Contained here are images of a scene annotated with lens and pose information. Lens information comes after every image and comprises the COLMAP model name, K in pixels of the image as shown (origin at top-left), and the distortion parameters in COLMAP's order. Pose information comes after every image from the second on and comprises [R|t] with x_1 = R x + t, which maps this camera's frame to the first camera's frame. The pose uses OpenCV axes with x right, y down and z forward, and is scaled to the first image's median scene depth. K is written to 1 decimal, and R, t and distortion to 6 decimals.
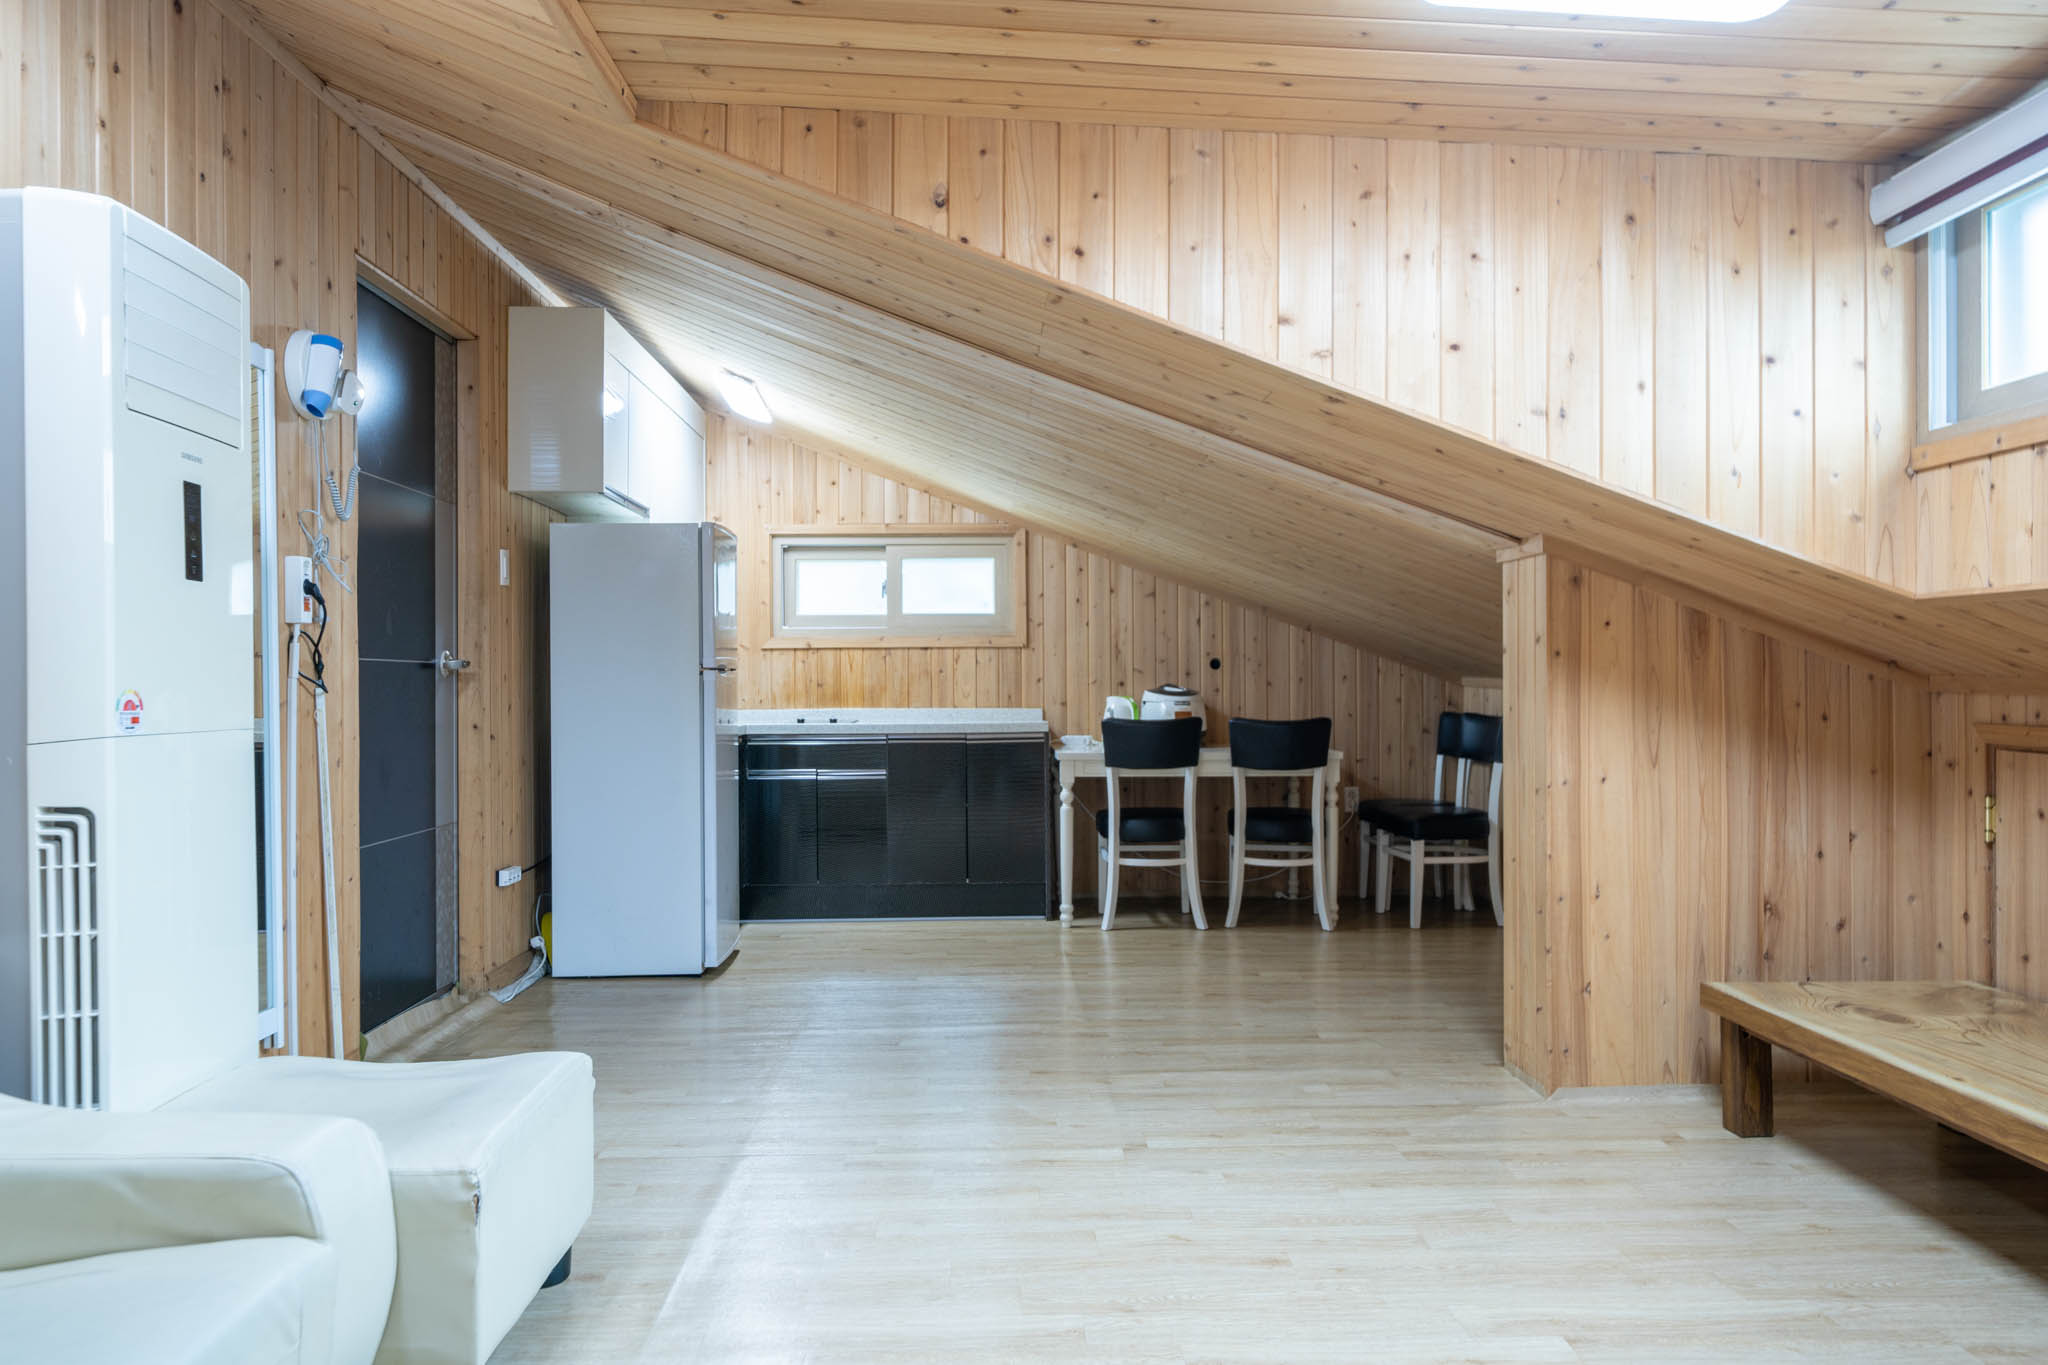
lens RADIAL K [[1351.6, 0, 1037.7], [0, 1351.6, 673.9], [0, 0, 1]] dist [0.010162, -0.000269]
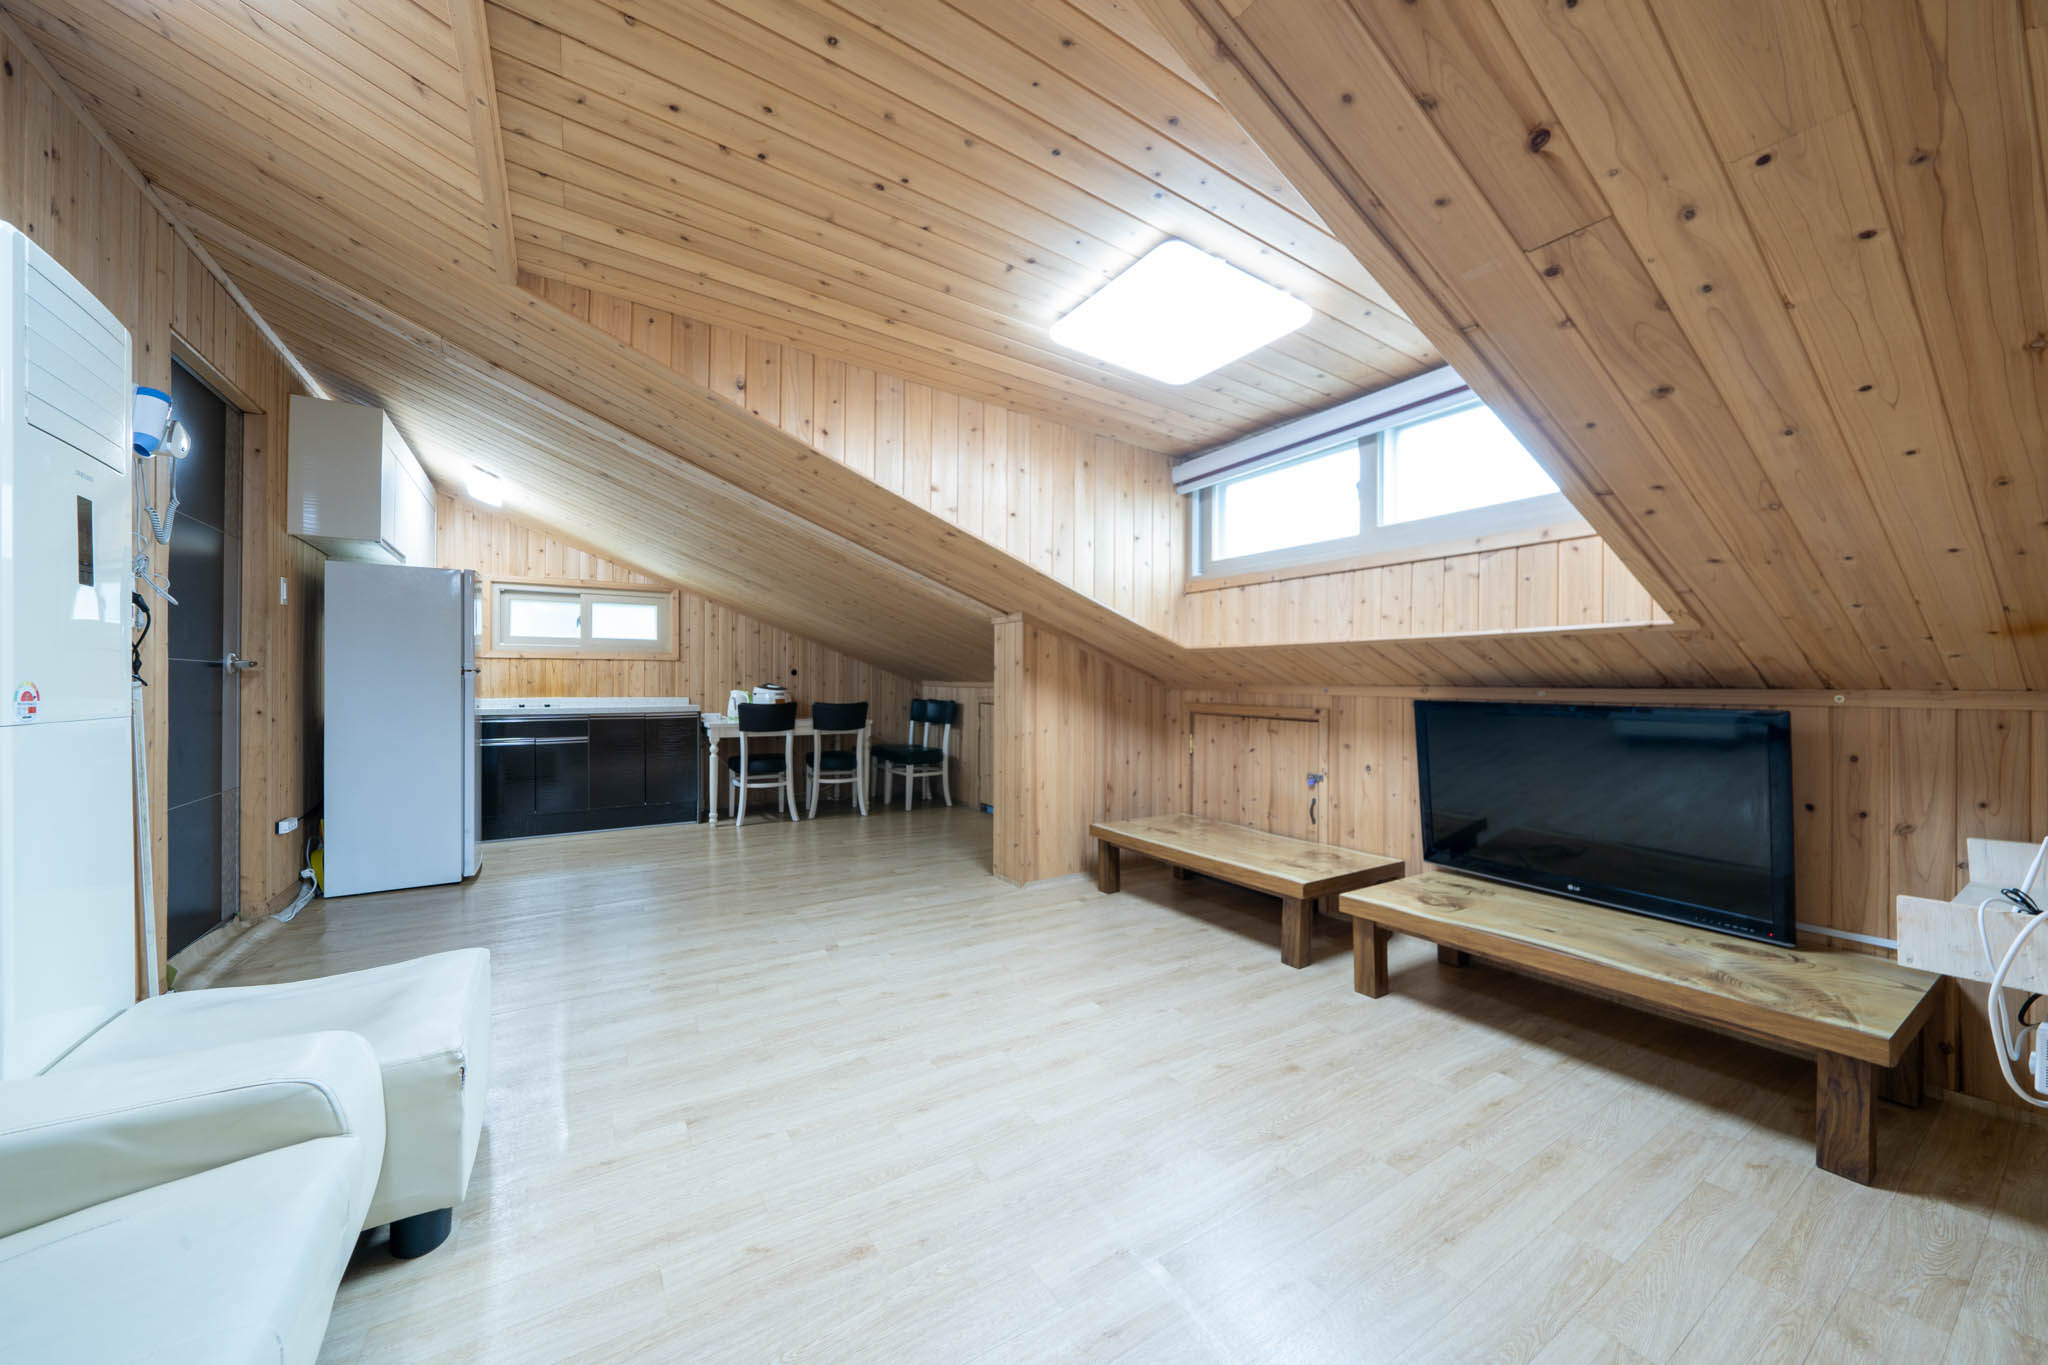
lens RADIAL K [[709.3, 0, 1024.7], [0, 709.3, 677.8], [0, 0, 1]] dist [0.000650, -0.000088]
pose [[0.873675, 0.011102, 0.486383, -0.140311], [-0.010363, 0.999937, -0.004210, 0.001388], [-0.486400, -0.001362, 0.873735, 0.066560]]
